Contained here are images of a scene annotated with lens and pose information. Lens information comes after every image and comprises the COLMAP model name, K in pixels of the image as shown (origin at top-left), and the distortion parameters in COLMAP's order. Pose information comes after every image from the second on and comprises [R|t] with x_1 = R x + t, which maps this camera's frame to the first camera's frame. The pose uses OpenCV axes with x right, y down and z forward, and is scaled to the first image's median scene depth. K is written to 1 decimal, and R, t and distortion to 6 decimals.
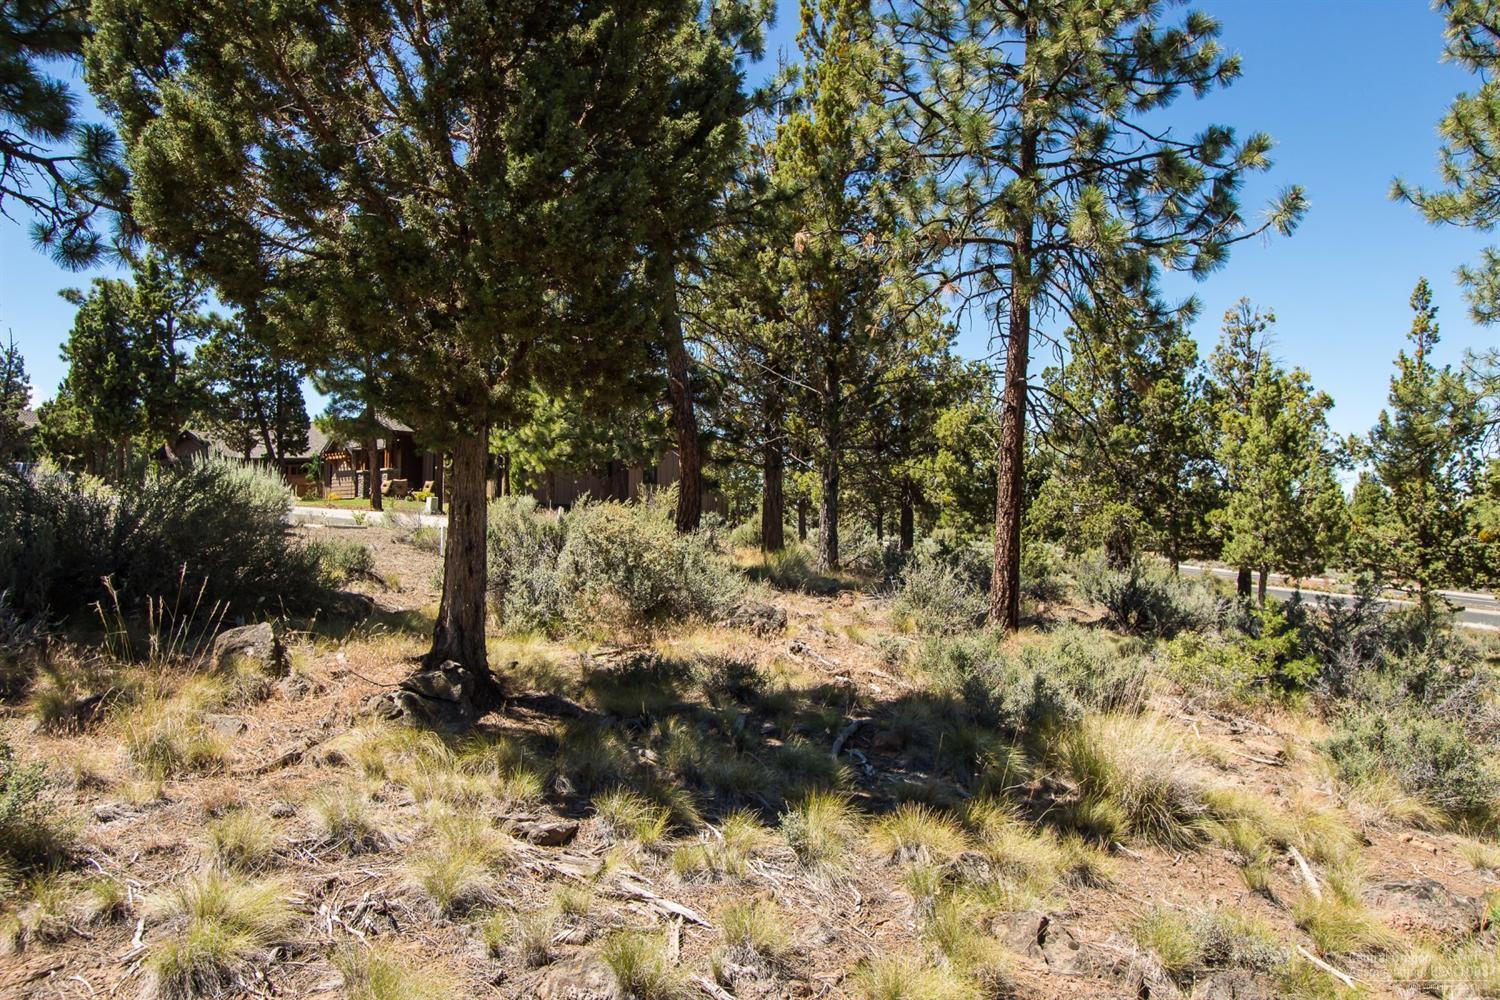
lens RADIAL K [[999.8, 0, 743.3], [0, 999.8, 496.2], [0, 0, 1]] dist [0.002084, -0.001577]
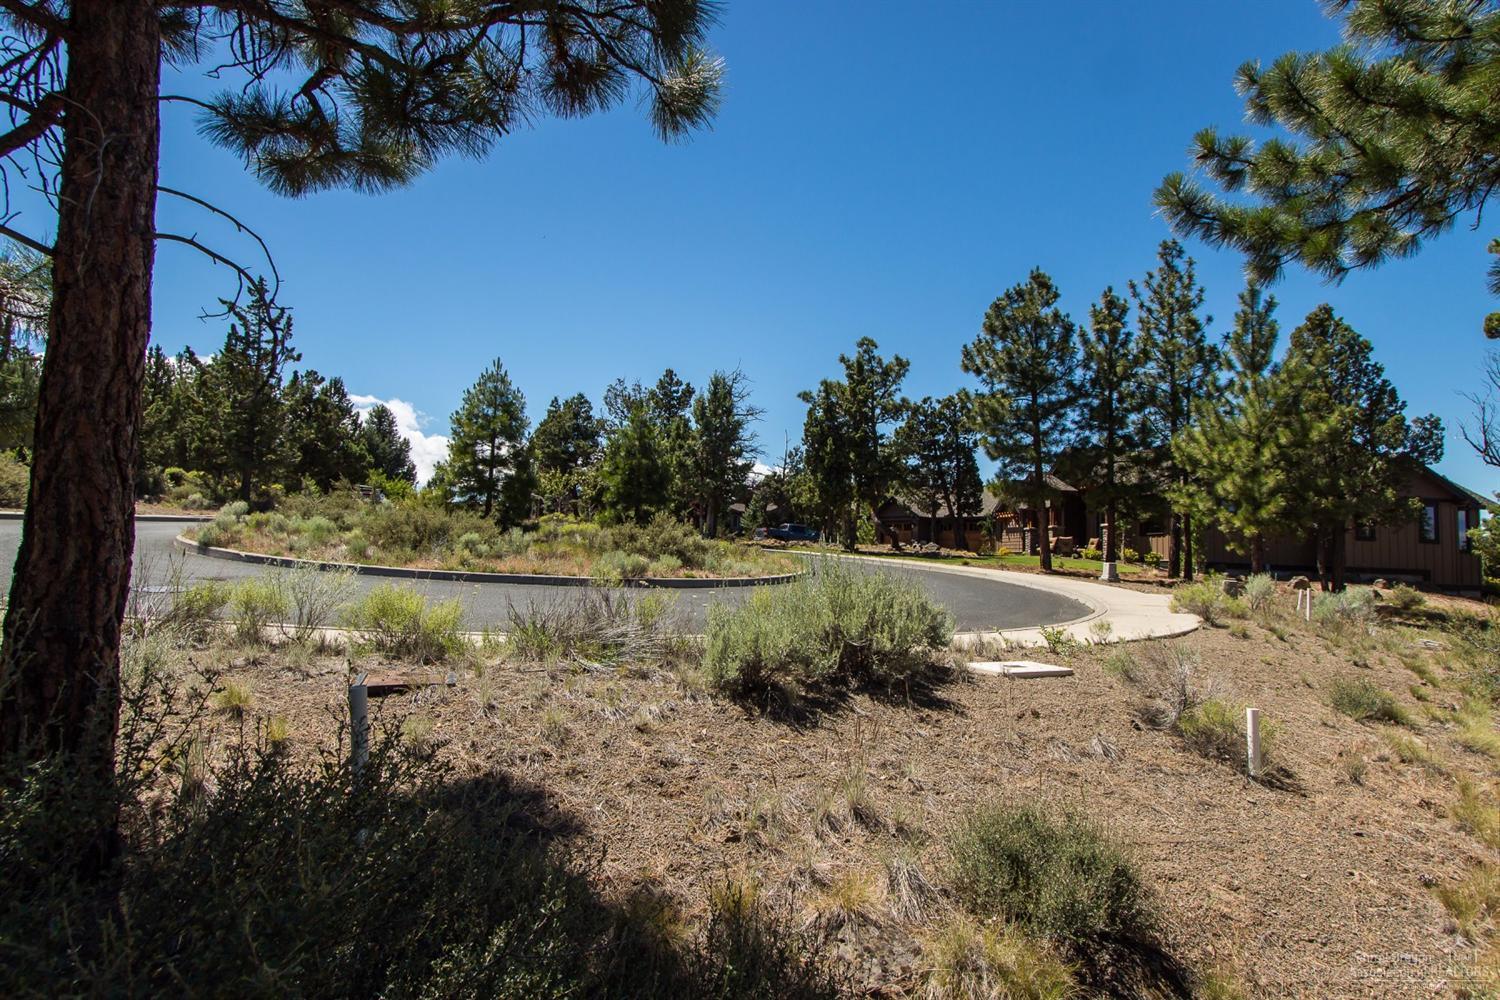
lens RADIAL K [[782.8, 0, 765.0], [0, 782.8, 506.8], [0, 0, 1]] dist [0.008679, -0.005408]
pose [[0.775378, -0.026637, -0.630935, -0.123586], [-0.000576, 0.999080, -0.042888, -0.023305], [0.631497, 0.033618, 0.774649, 0.295364]]
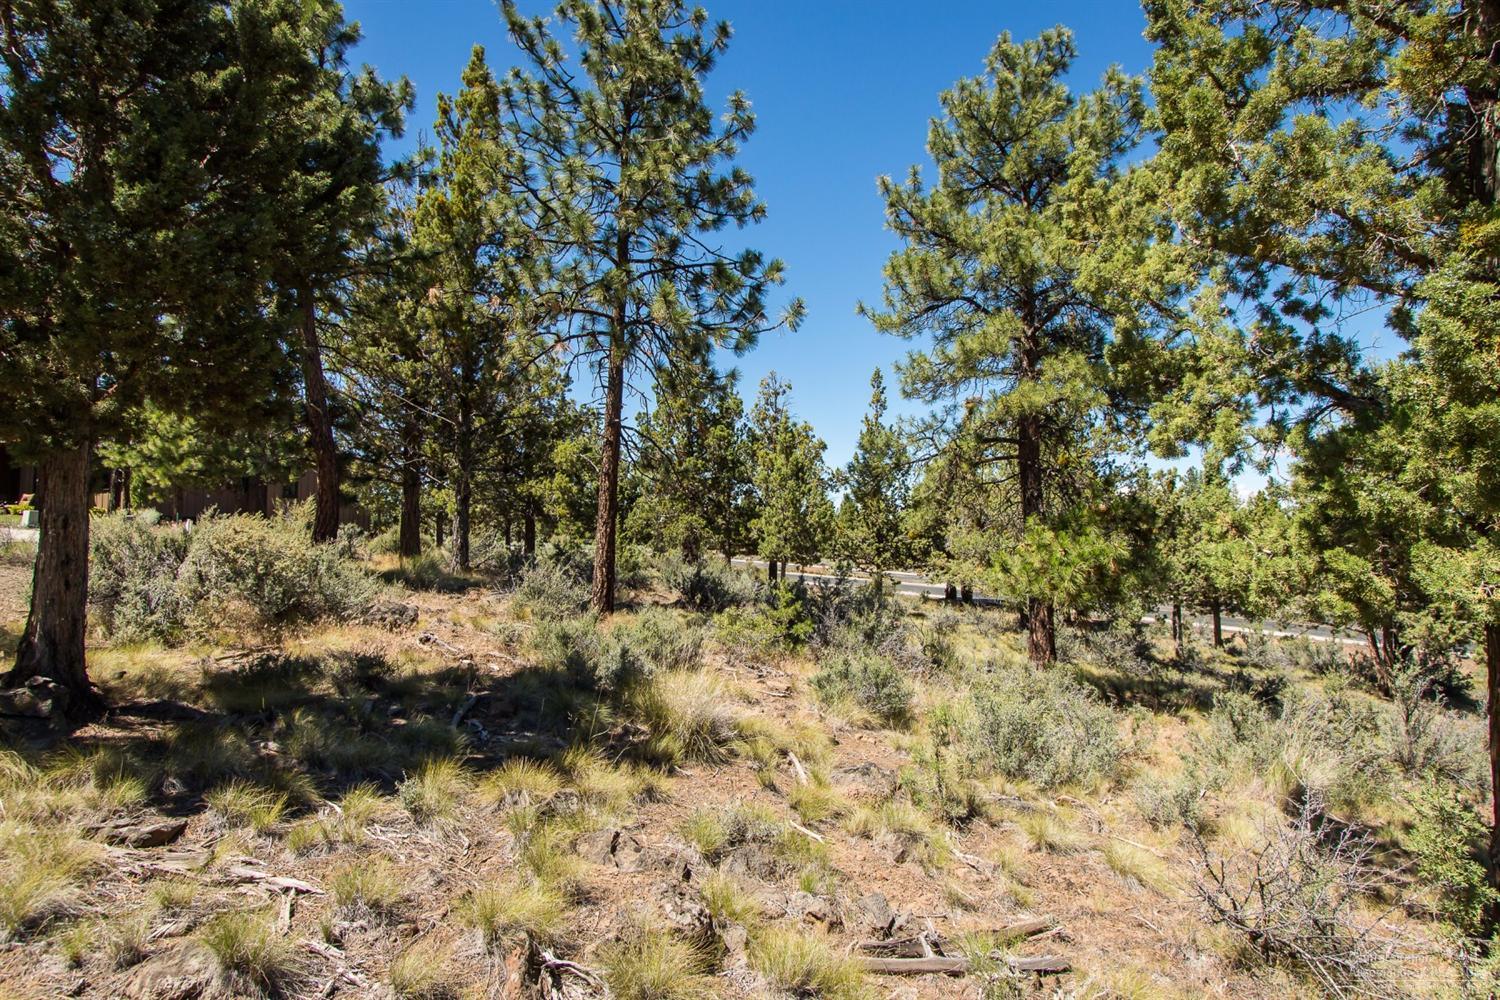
lens RADIAL K [[782.8, 0, 757.6], [0, 782.8, 492.9], [0, 0, 1]] dist [0.008679, -0.005408]
pose [[0.903625, 0.009385, 0.428221, 0.004484], [-0.000319, 0.999774, -0.021237, -0.000171], [-0.428324, 0.019054, 0.903424, -0.002844]]
